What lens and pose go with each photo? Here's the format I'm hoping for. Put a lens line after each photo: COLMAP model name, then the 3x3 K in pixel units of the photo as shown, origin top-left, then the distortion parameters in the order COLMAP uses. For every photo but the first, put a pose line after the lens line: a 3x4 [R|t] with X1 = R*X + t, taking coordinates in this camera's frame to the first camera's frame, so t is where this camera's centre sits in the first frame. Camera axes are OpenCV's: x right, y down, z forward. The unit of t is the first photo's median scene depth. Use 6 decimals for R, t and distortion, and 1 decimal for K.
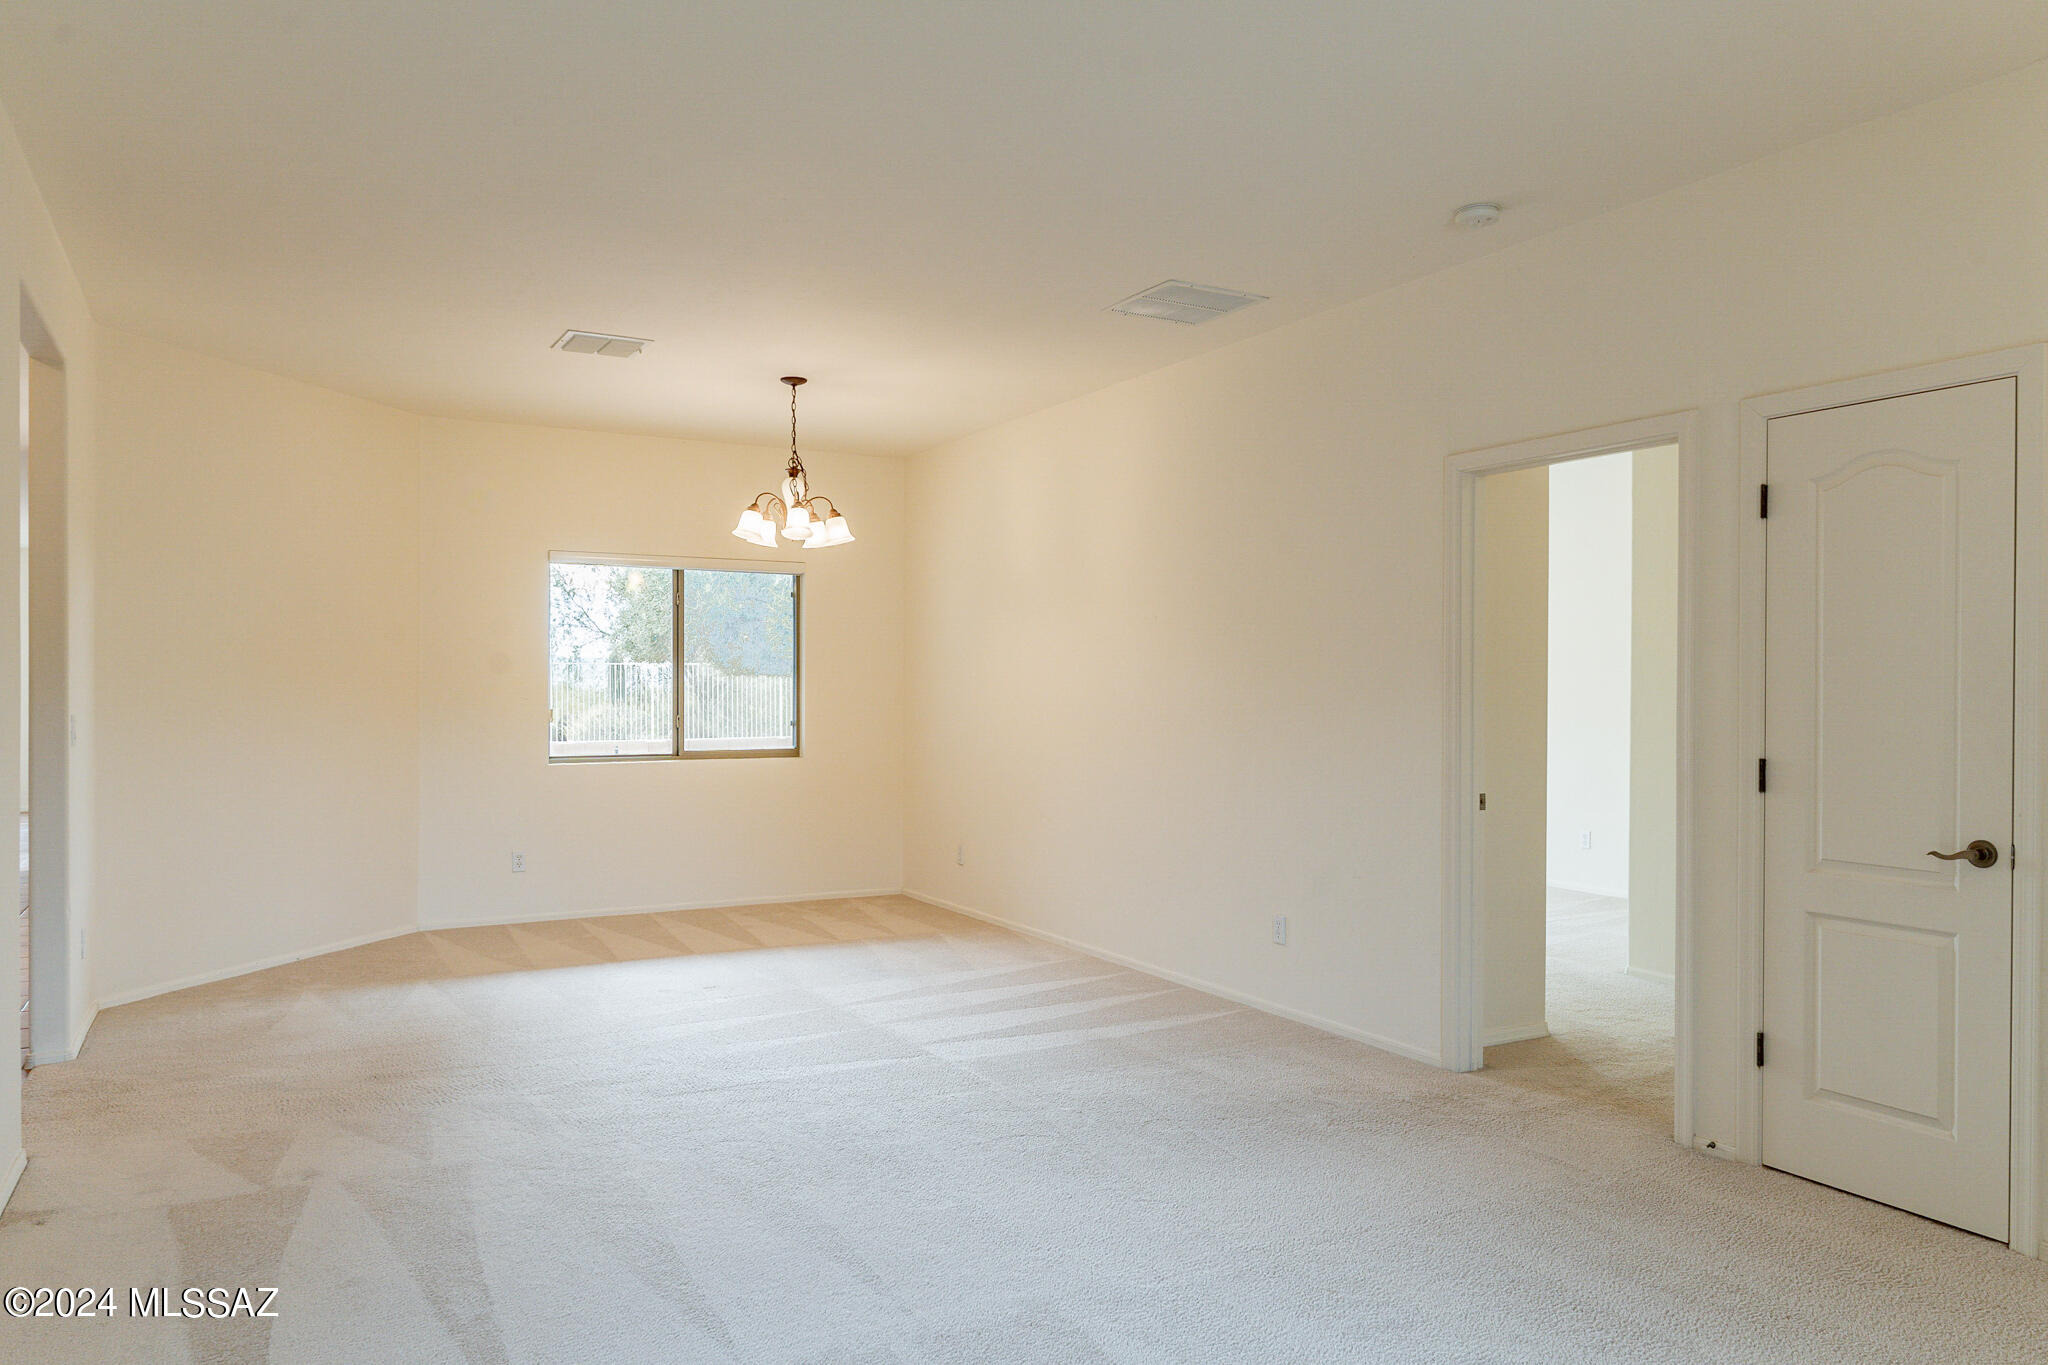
lens RADIAL K [[1404.5, 0, 1024.0], [0, 1404.5, 682.5], [0, 0, 1]] dist [-0.001834, -0.001277]
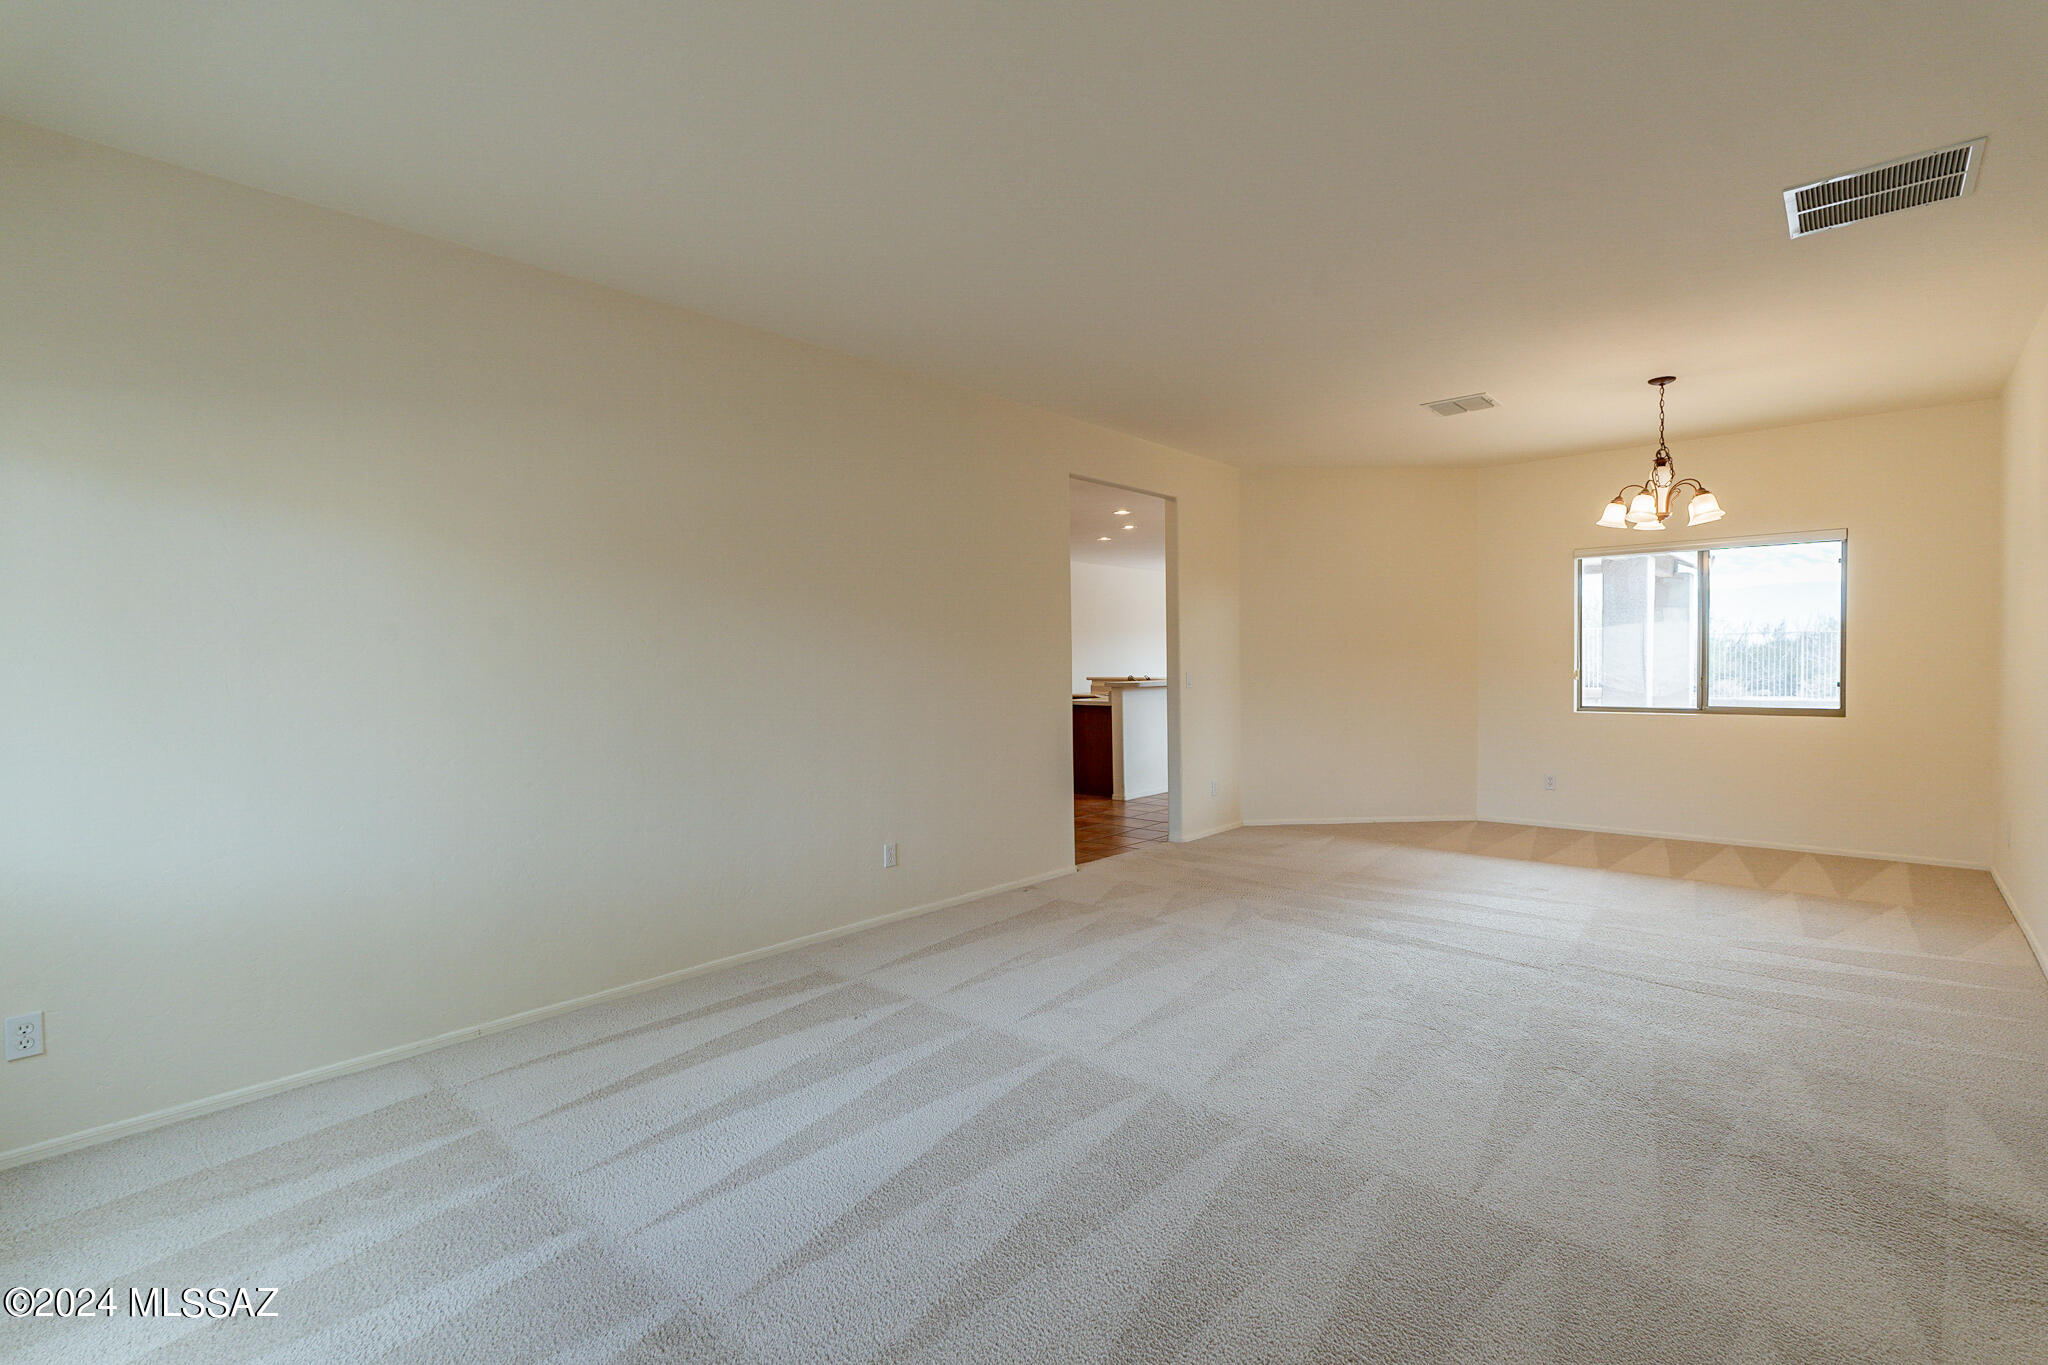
lens RADIAL K [[932.0, 0, 1016.5], [0, 932.0, 693.9], [0, 0, 1]] dist [0.001521, 0.000276]
pose [[0.323550, 0.024101, -0.945904, 0.308350], [0.016343, 0.999384, 0.031054, 0.004723], [0.946070, -0.025506, 0.322957, 0.205402]]
